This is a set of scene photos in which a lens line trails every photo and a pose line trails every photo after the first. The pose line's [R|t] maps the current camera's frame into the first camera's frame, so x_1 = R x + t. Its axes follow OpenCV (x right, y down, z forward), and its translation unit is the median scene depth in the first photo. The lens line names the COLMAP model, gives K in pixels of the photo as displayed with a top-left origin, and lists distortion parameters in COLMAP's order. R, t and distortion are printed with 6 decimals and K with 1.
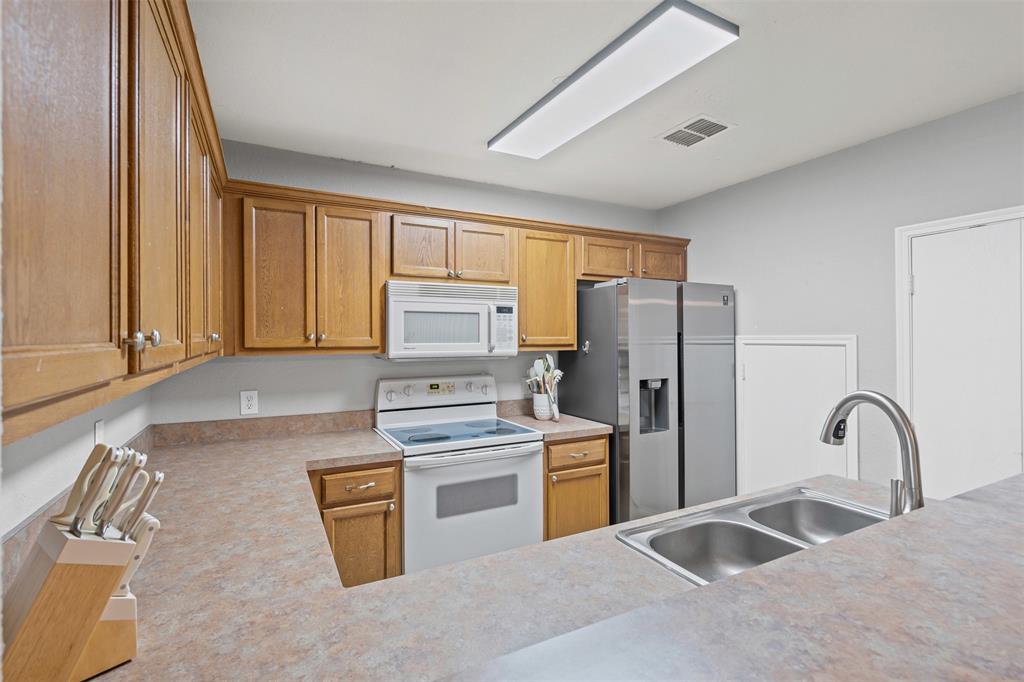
lens RADIAL K [[478.8, 0, 525.6], [0, 478.8, 314.4], [0, 0, 1]] dist [-0.013978, 0.000350]
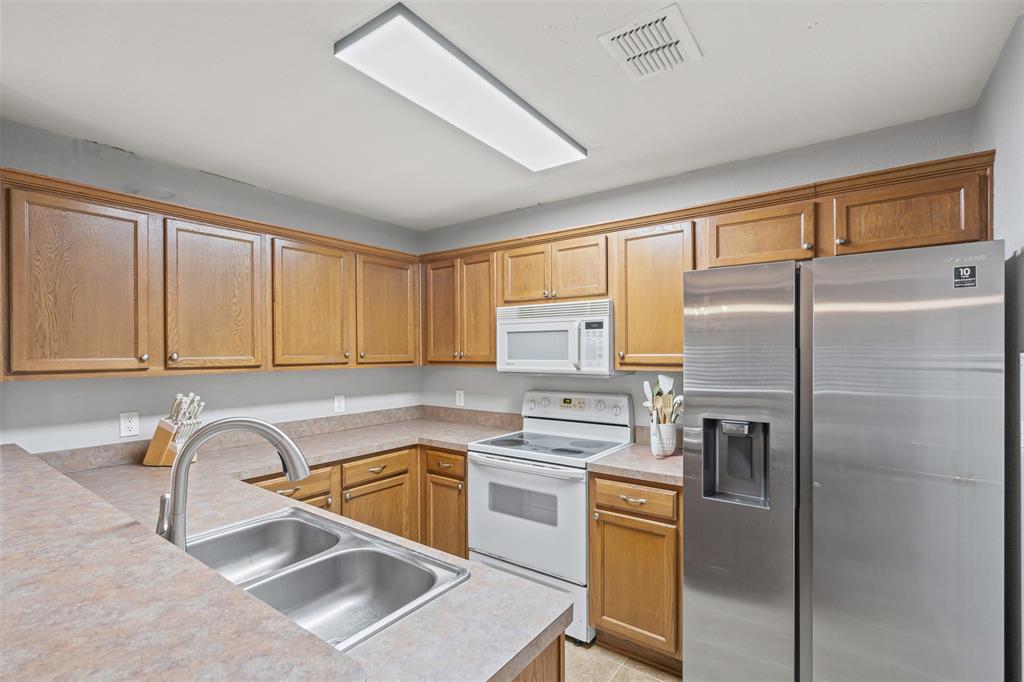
lens RADIAL K [[471.9, 0, 516.4], [0, 471.9, 342.7], [0, 0, 1]] dist [0.004454, 0.000680]
pose [[0.430265, -0.018108, -0.902521, 0.737188], [0.044422, 0.999012, 0.001133, 0.017132], [0.901609, -0.040580, 0.430645, 0.476084]]
